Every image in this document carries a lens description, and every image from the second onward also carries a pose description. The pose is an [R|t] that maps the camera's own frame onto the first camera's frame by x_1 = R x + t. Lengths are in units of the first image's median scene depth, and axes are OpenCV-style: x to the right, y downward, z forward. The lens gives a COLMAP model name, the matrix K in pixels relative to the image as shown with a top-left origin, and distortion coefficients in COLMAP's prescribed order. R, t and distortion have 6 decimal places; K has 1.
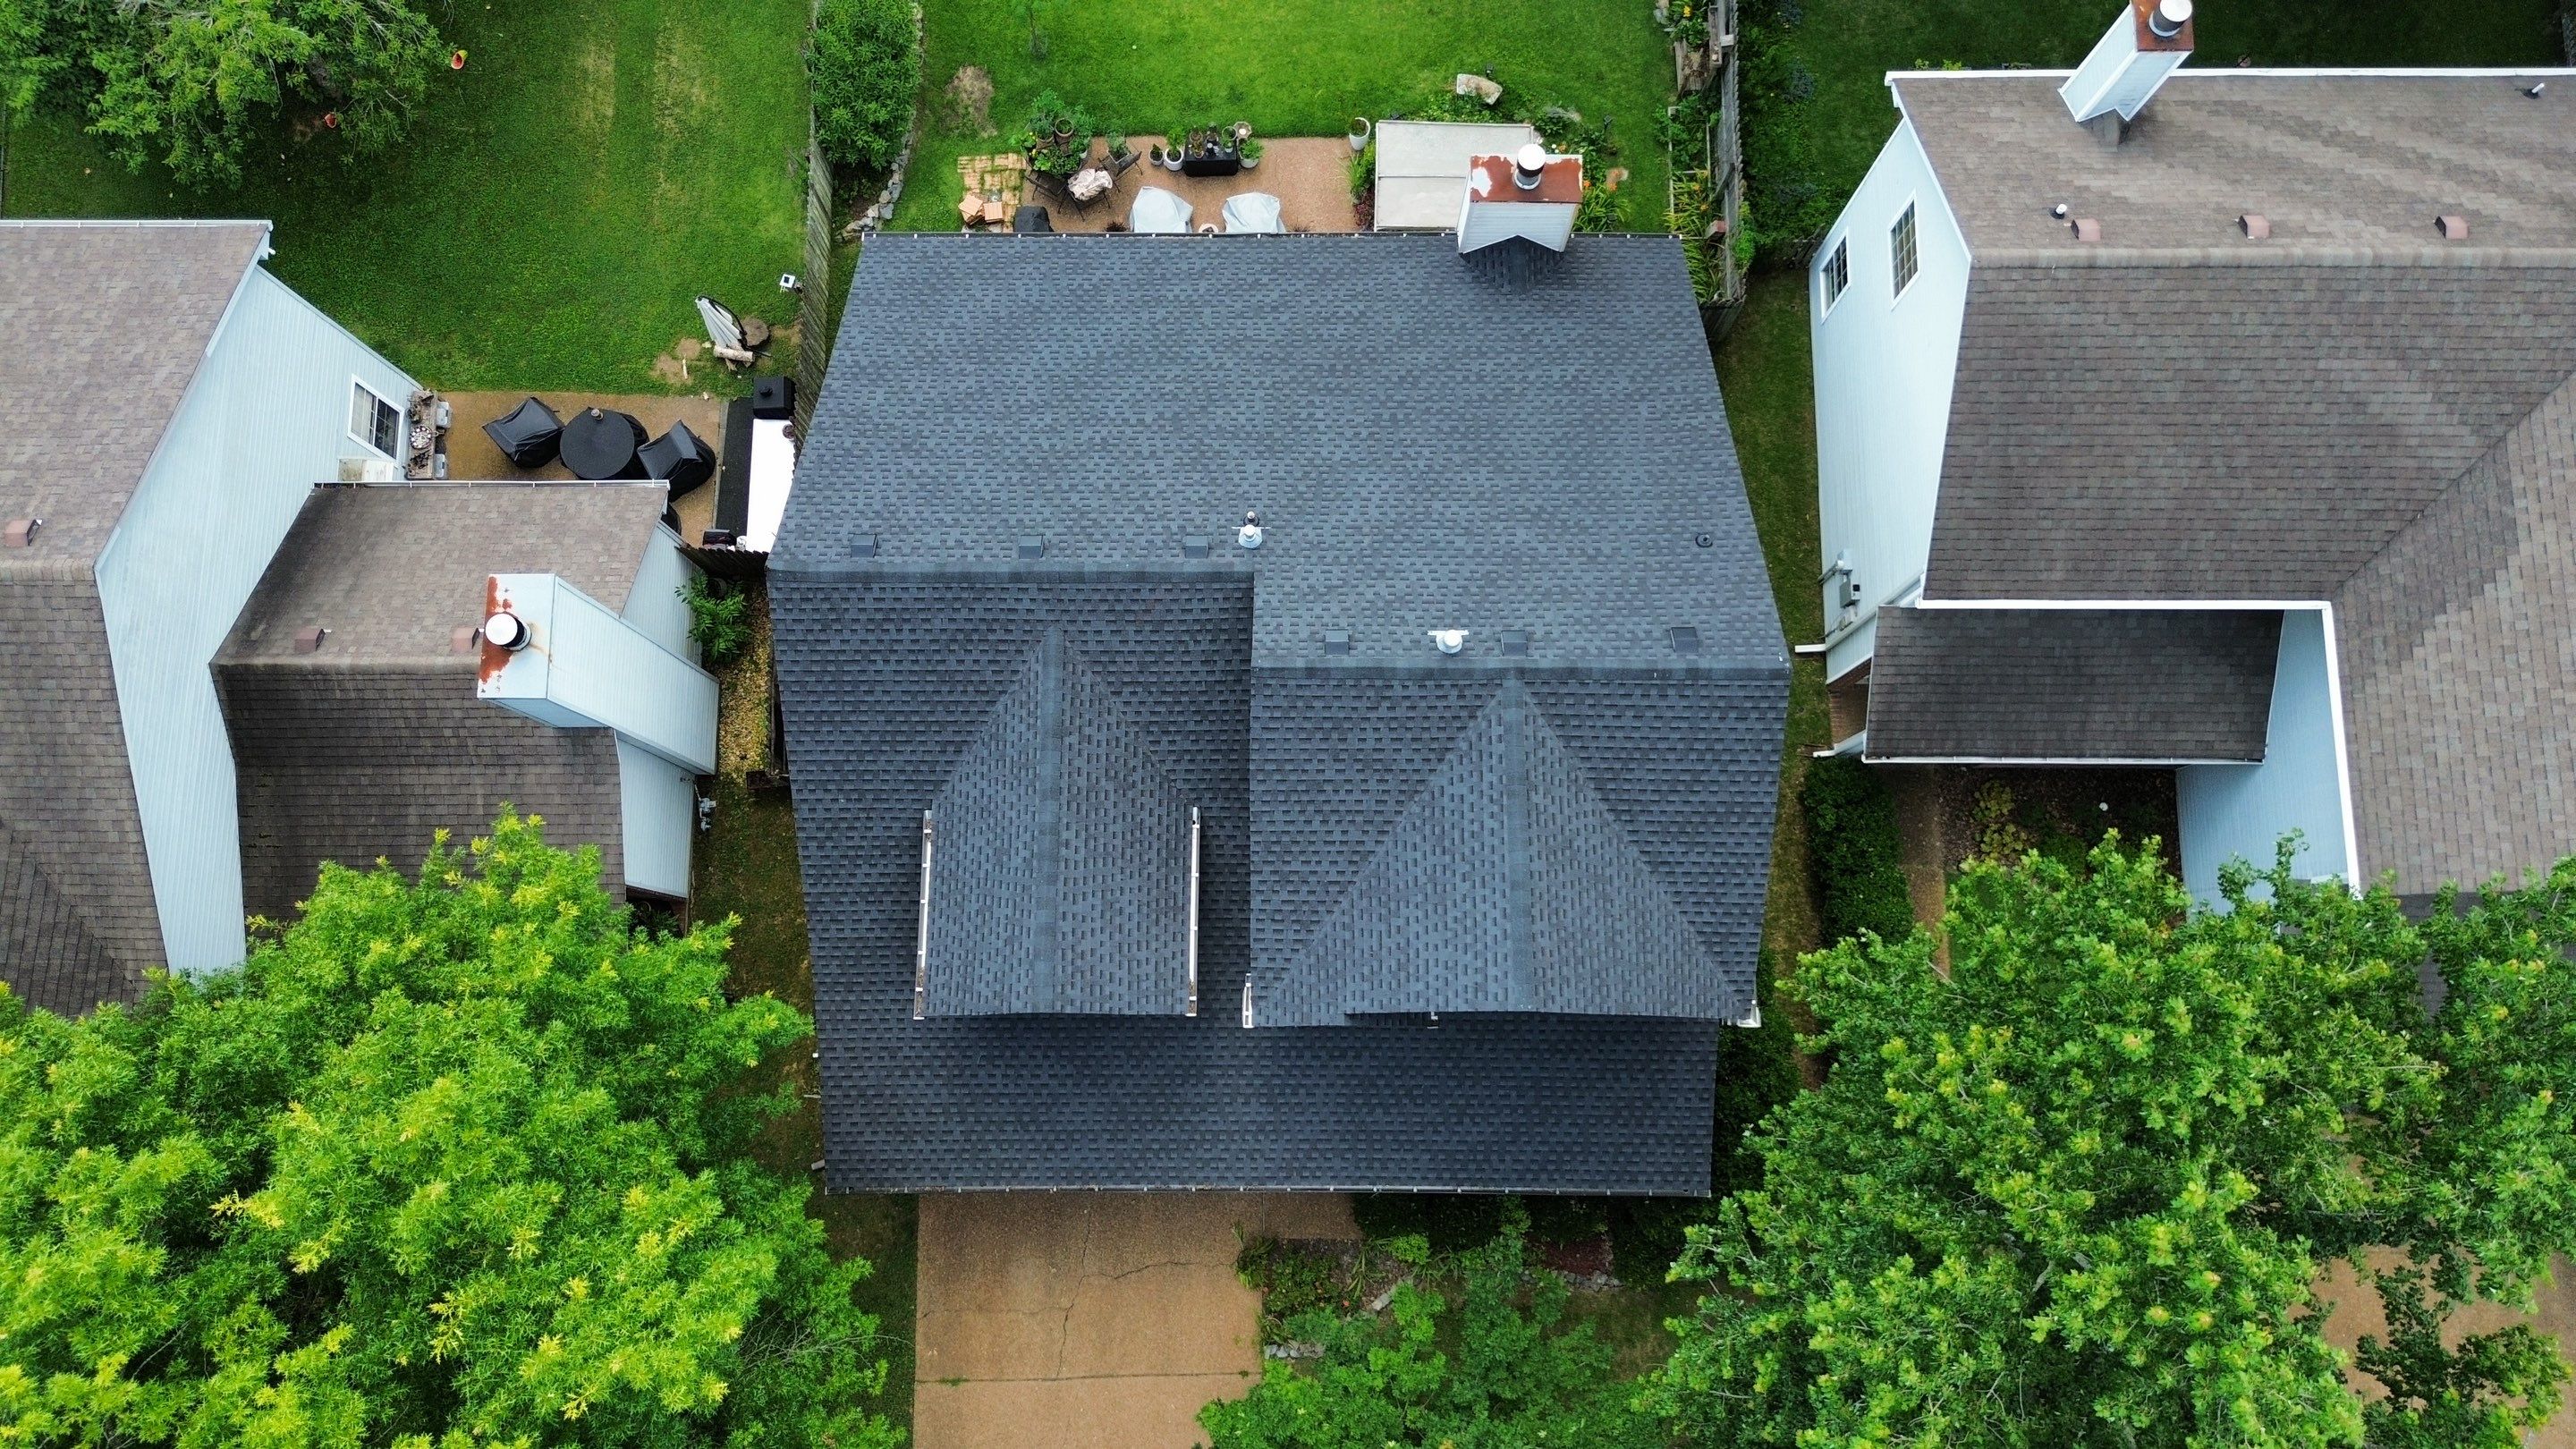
lens RADIAL K [[1822.1, 0, 1288.0], [0, 1822.1, 724.5], [0, 0, 1]] dist [0.079690, -0.077509]
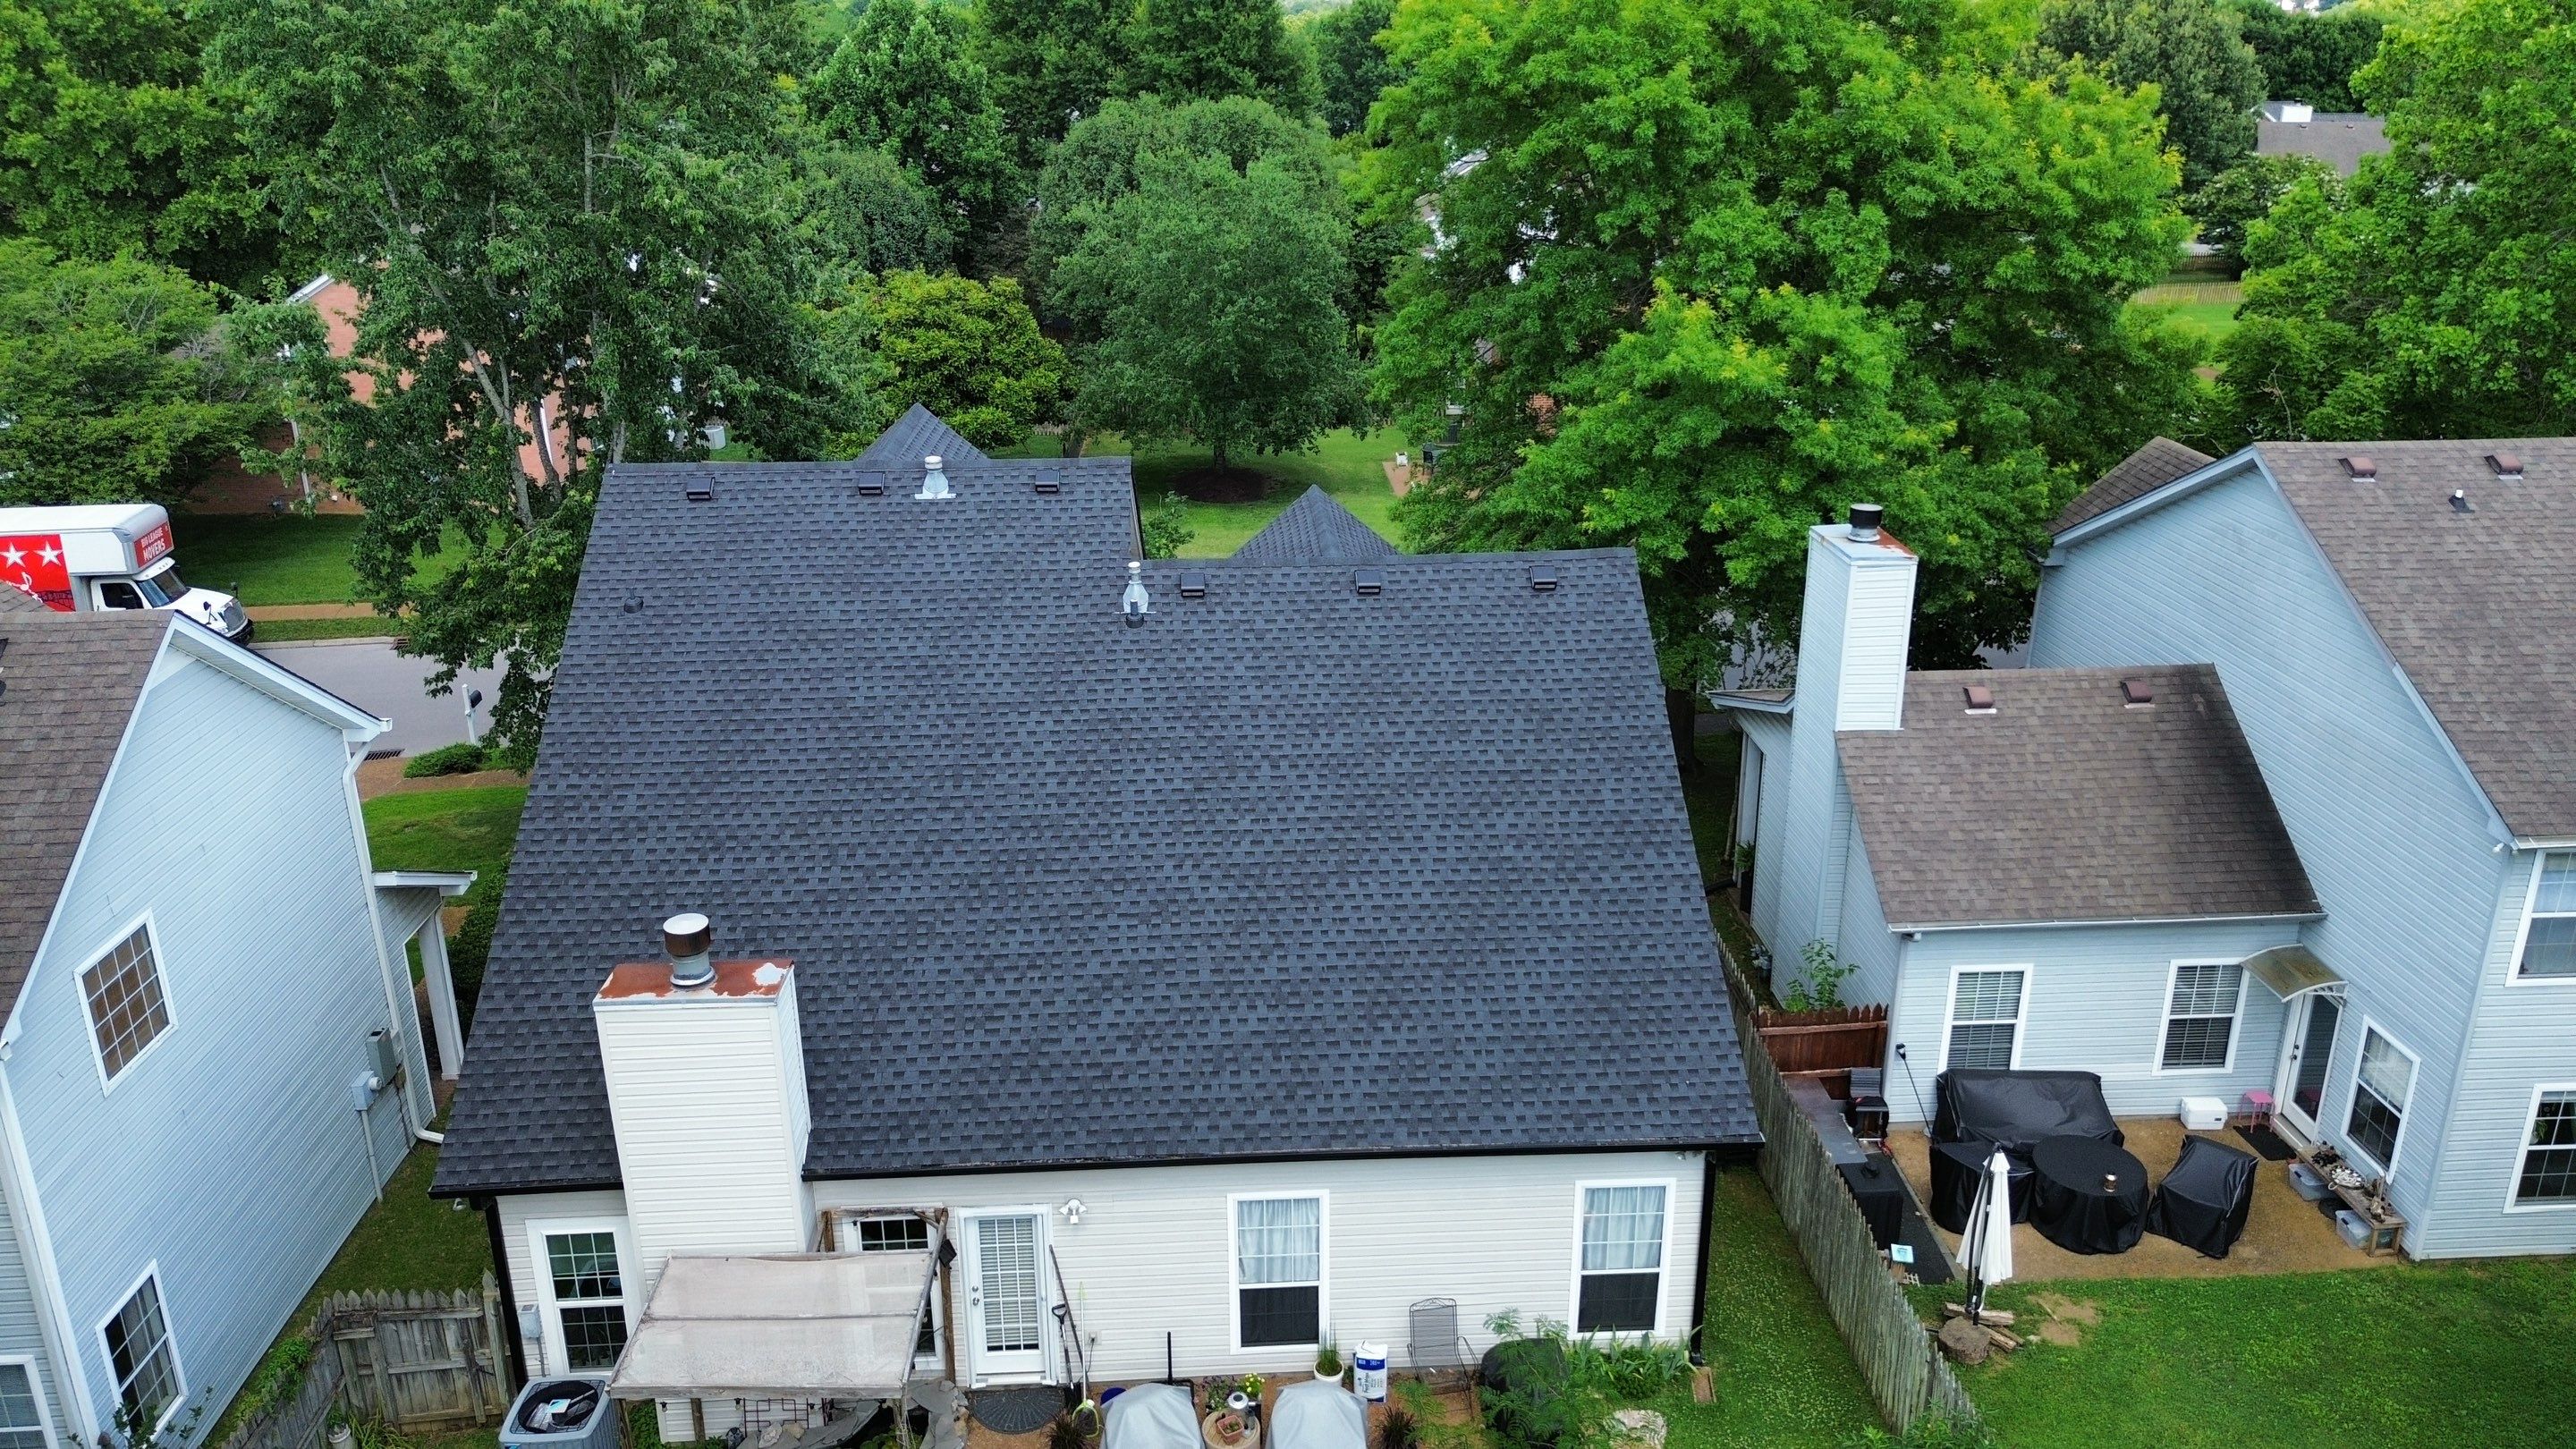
lens RADIAL K [[1822.1, 0, 1288.0], [0, 1822.1, 724.5], [0, 0, 1]] dist [0.079690, -0.077509]
pose [[-0.998438, 0.027518, -0.048624, -0.048783], [-0.053122, -0.197973, 0.978767, -0.972746], [0.017307, 0.979821, 0.199125, 0.840706]]
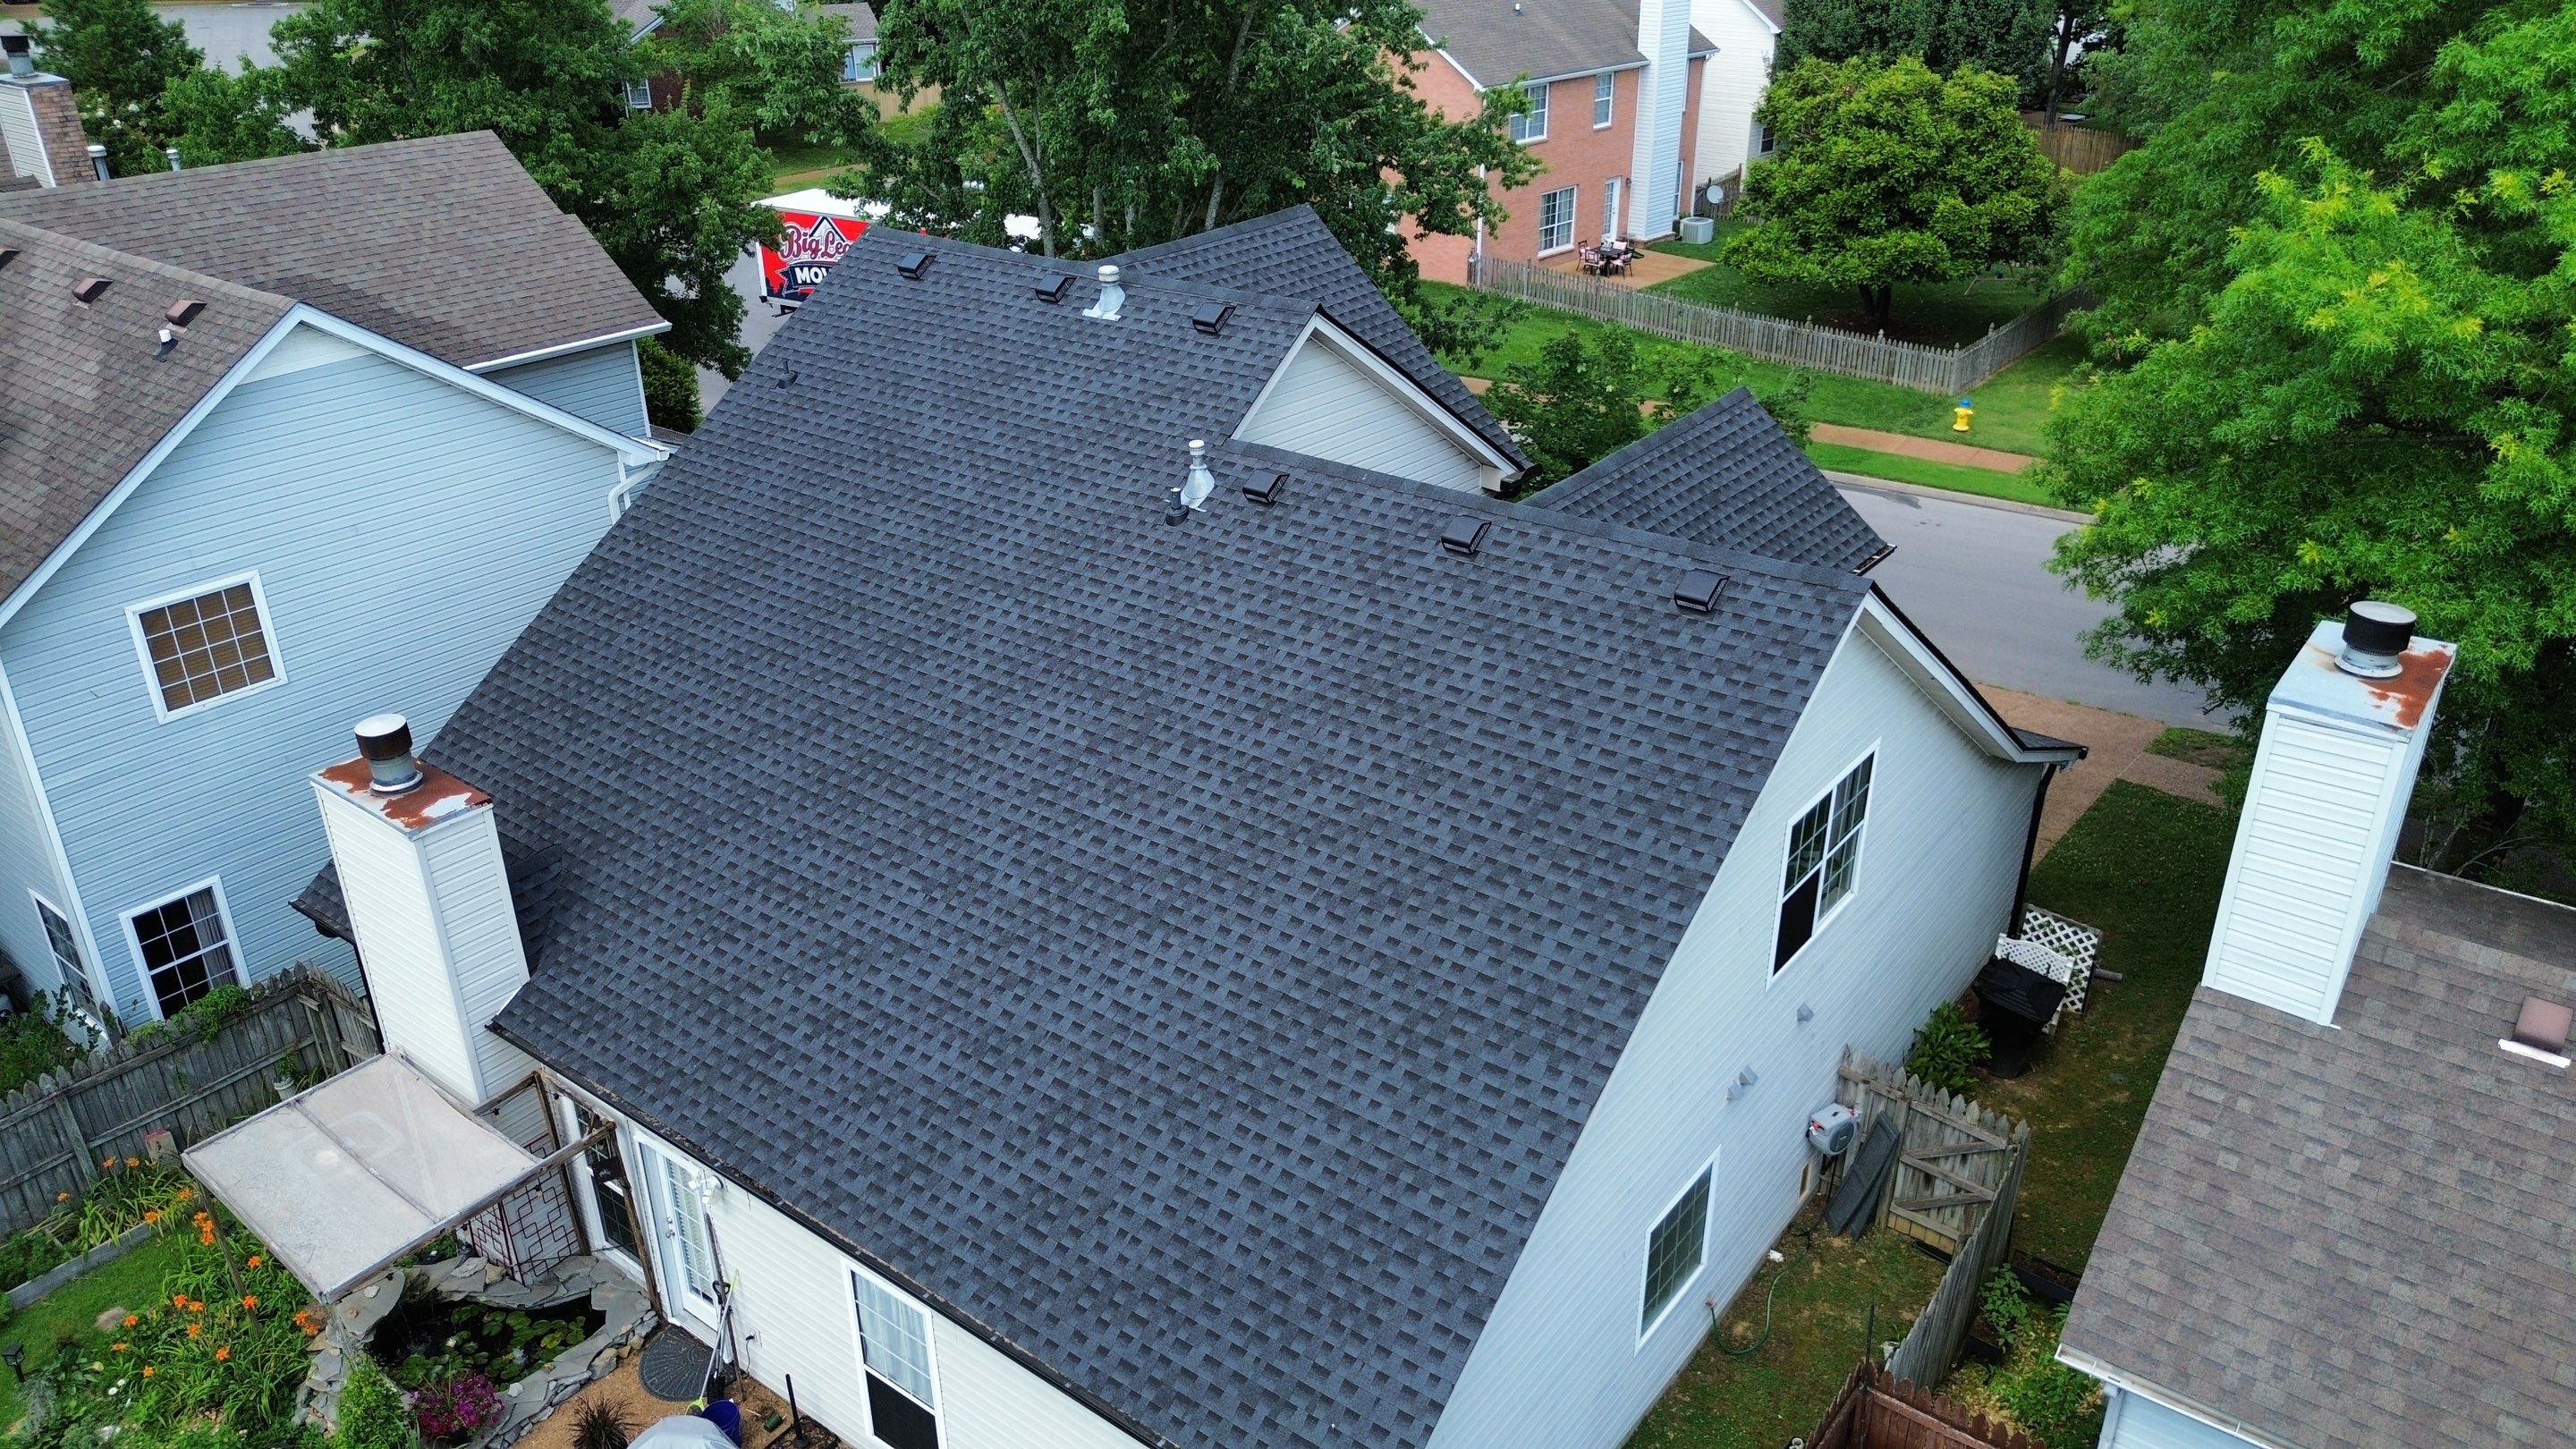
lens RADIAL K [[1822.1, 0, 1288.0], [0, 1822.1, 724.5], [0, 0, 1]] dist [0.079690, -0.077509]
pose [[-0.798972, -0.259811, 0.542349, -0.435528], [0.595330, -0.214232, 0.774394, -0.618136], [-0.085008, 0.941596, 0.325838, 0.814527]]
